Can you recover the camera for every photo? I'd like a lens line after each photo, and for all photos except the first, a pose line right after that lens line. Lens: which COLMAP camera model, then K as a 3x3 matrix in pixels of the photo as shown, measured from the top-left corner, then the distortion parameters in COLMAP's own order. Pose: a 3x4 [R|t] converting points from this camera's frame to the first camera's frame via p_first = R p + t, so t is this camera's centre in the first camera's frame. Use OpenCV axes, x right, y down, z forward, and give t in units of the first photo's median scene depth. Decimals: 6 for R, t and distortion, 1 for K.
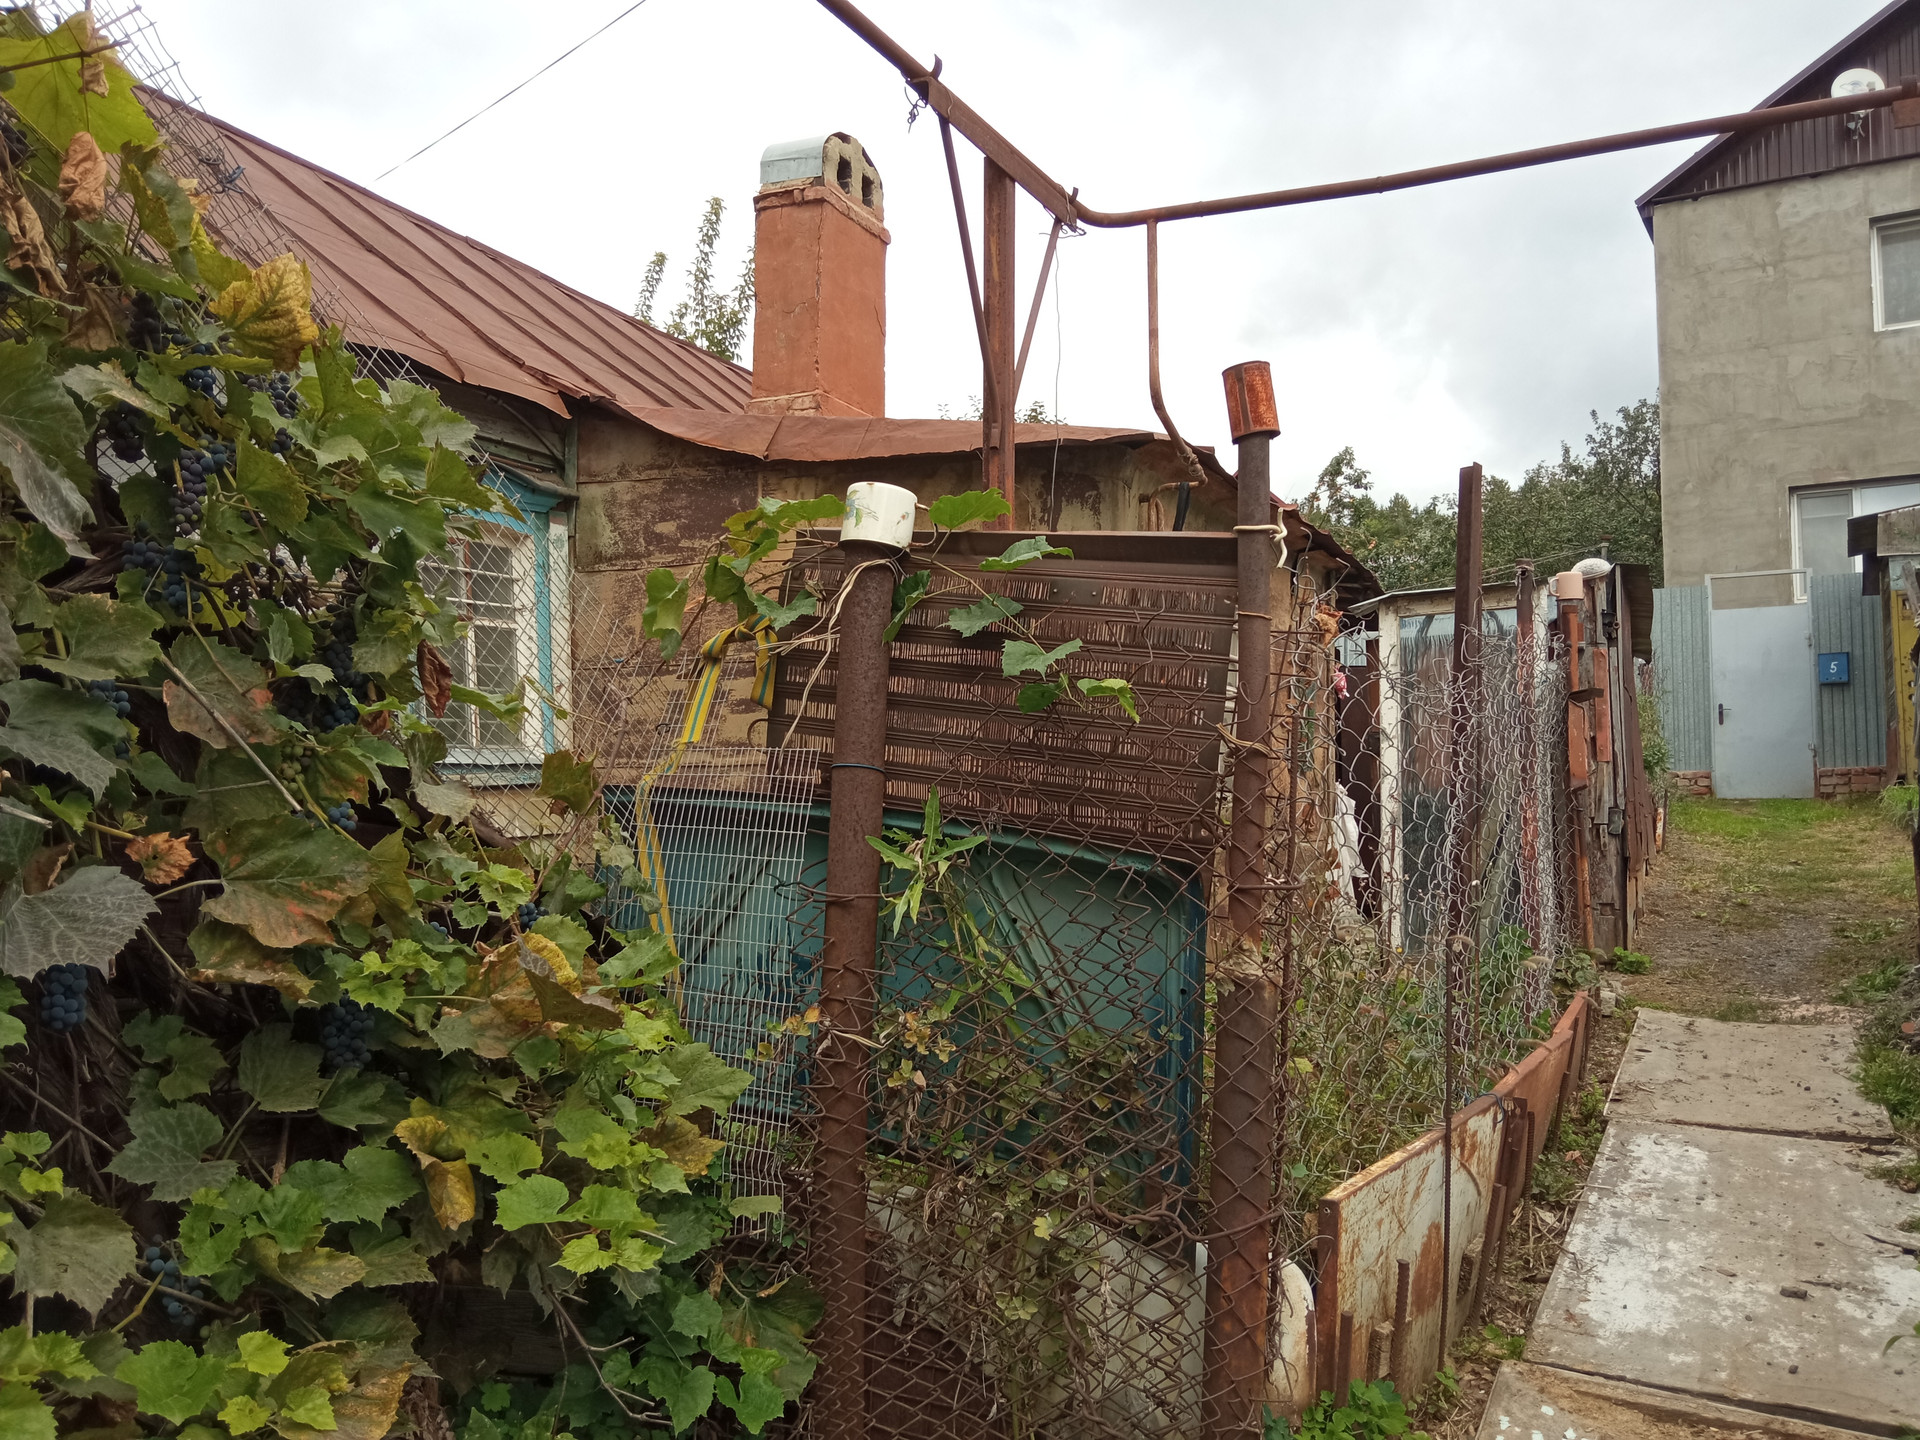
lens RADIAL K [[1547.5, 0, 962.3], [0, 1547.5, 713.3], [0, 0, 1]] dist [0.065607, -0.114726]
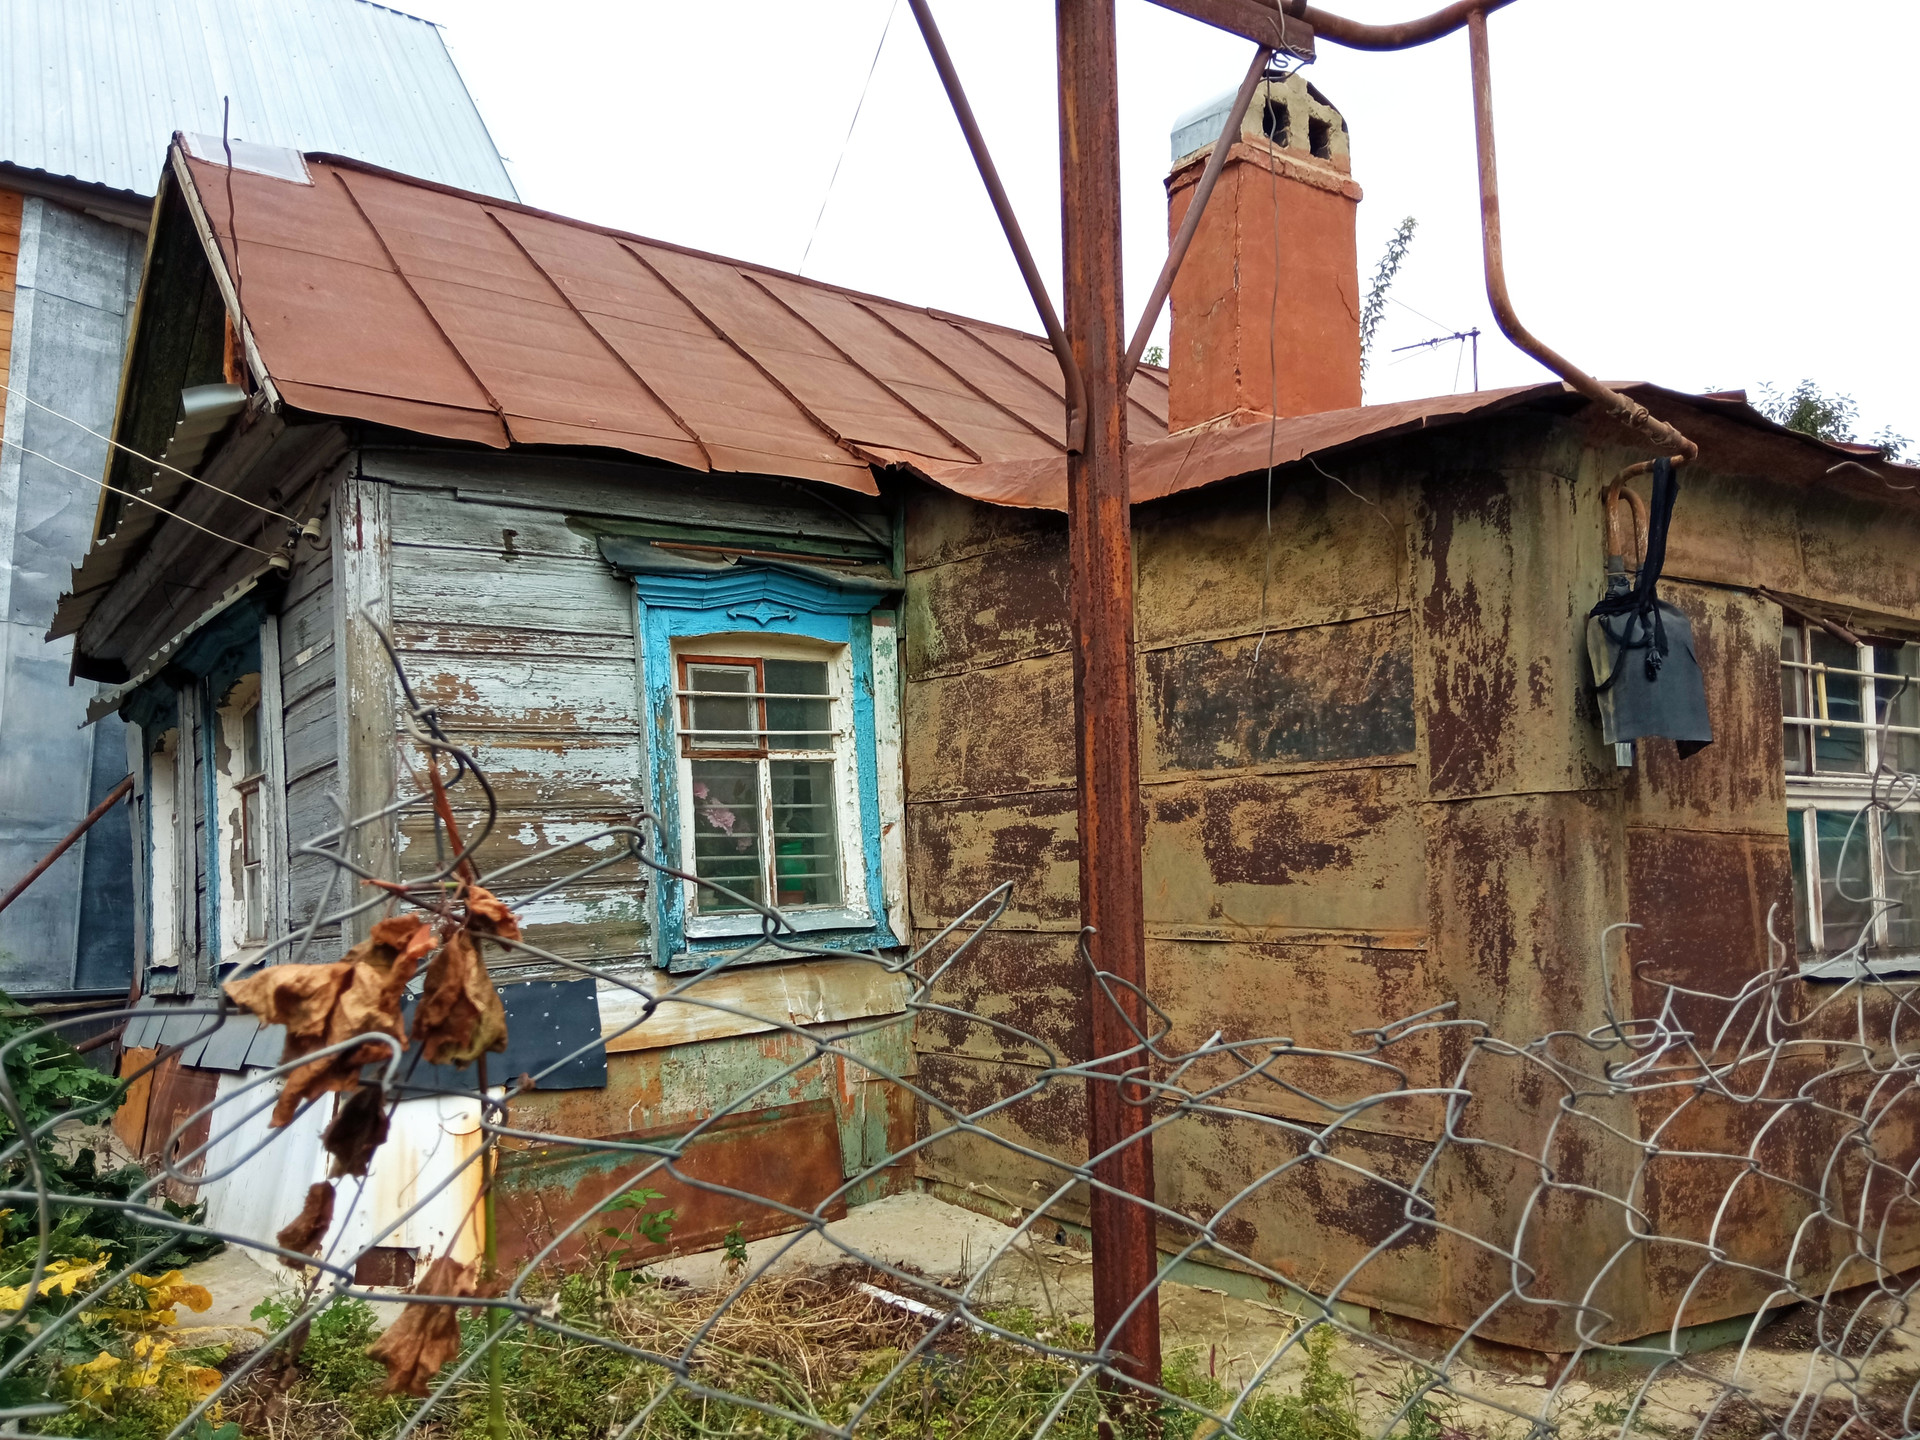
lens RADIAL K [[1547.5, 0, 960.8], [0, 1547.5, 723.8], [0, 0, 1]] dist [0.065607, -0.114726]
pose [[0.875797, -0.068663, -0.477770, 0.159709], [0.053360, 0.997536, -0.045546, -0.031955], [0.479720, 0.014395, 0.877303, 0.314021]]
